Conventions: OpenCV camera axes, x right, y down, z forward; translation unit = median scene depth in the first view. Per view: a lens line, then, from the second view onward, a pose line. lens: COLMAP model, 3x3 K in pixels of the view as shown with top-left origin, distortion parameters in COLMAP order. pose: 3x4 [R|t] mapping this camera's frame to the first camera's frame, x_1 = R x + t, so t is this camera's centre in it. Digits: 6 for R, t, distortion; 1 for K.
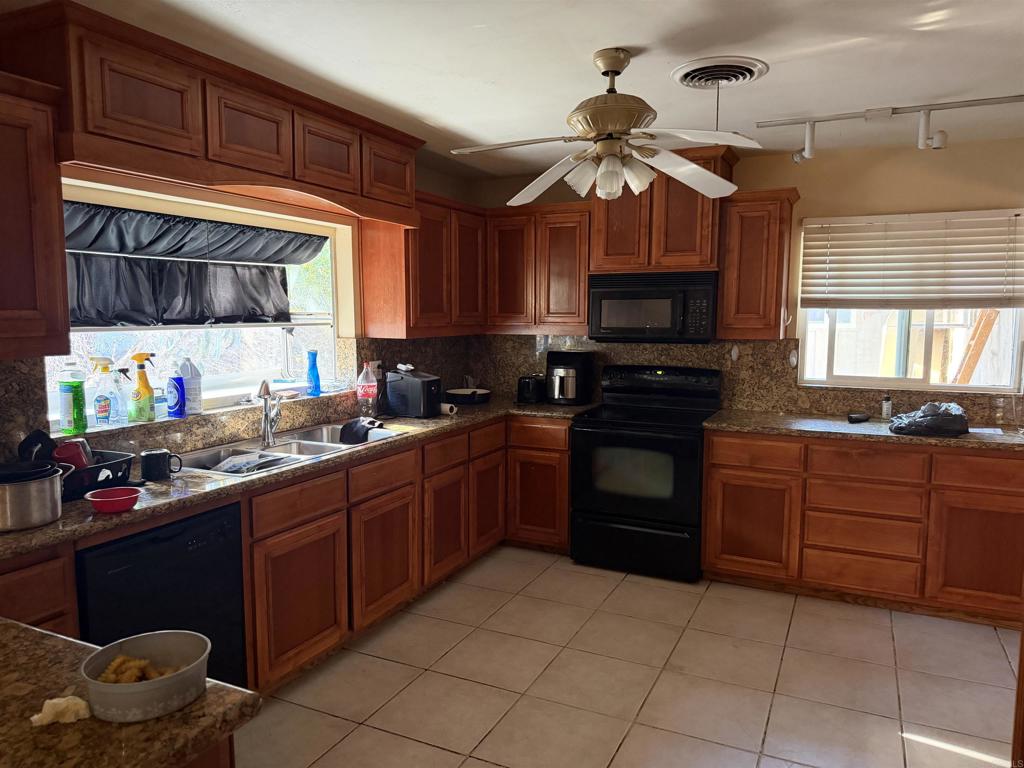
lens RADIAL K [[697.5, 0, 533.4], [0, 697.5, 388.6], [0, 0, 1]] dist [0.002161, -0.001589]
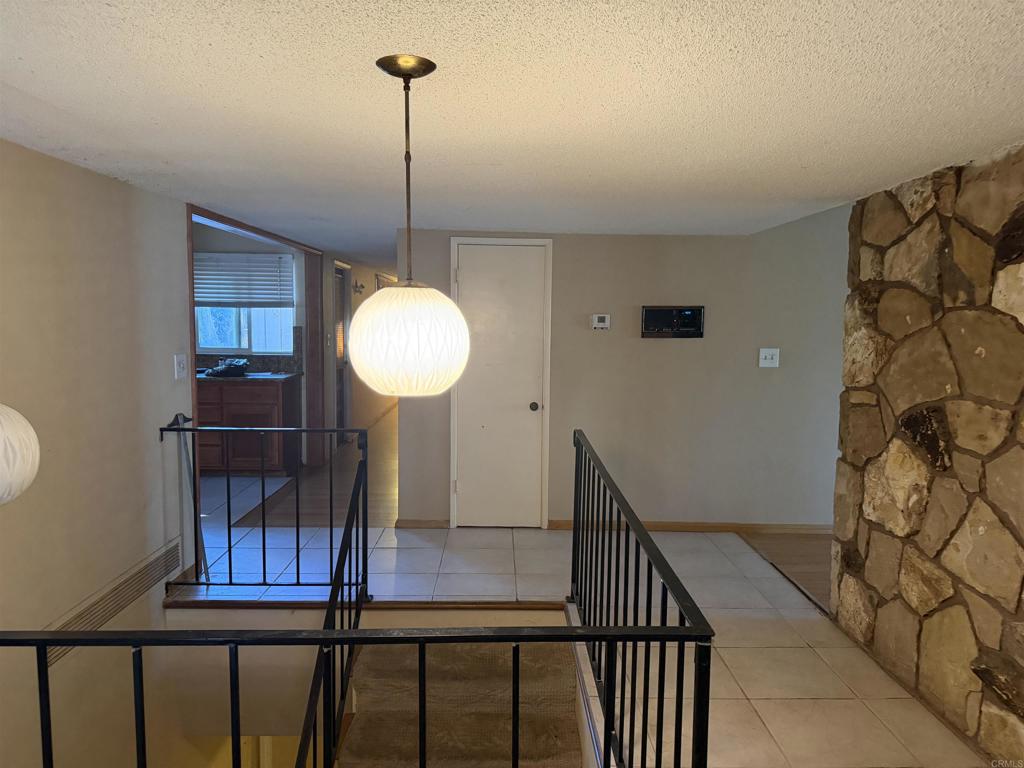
lens RADIAL K [[697.5, 0, 533.4], [0, 697.5, 388.6], [0, 0, 1]] dist [0.002161, -0.001589]
pose [[0.880474, -0.037651, 0.472596, 0.358328], [0.037337, 0.999252, 0.010049, 0.095230], [-0.472621, 0.008797, 0.881222, -0.856808]]
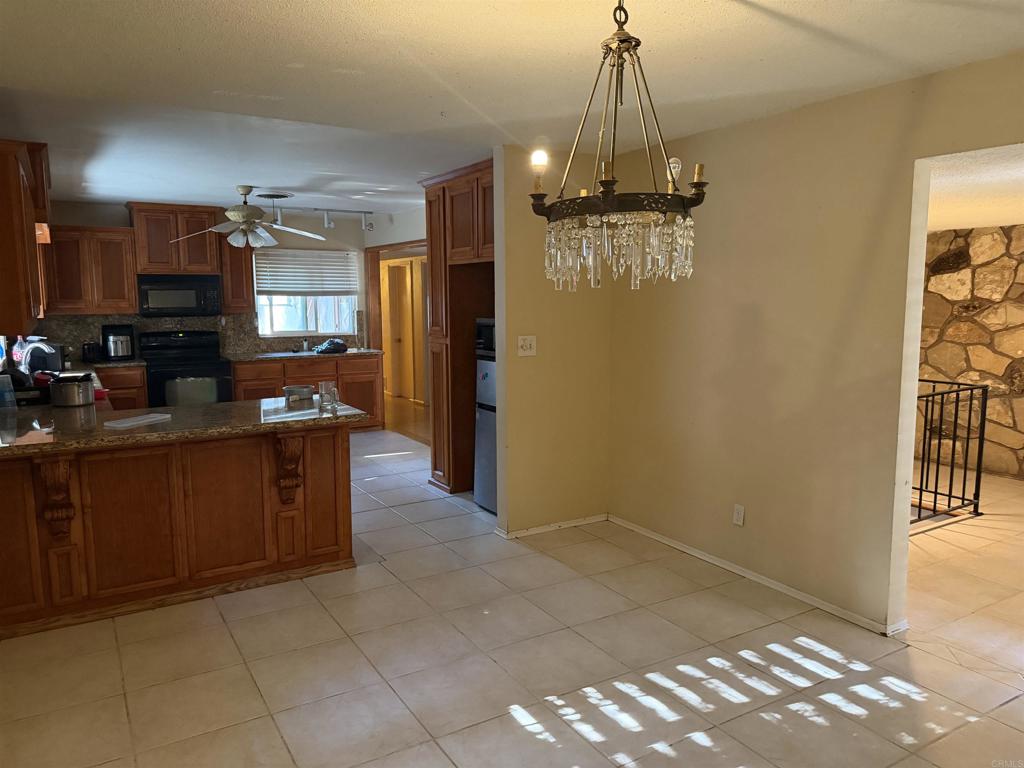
lens RADIAL K [[721.7, 0, 505.7], [0, 721.7, 379.2], [0, 0, 1]] dist [0.078501, -0.086914]
pose [[0.549097, -0.099564, 0.829807, -0.911008], [0.094827, 0.993889, 0.056503, 0.061138], [-0.830362, 0.047663, 0.555182, -0.634688]]
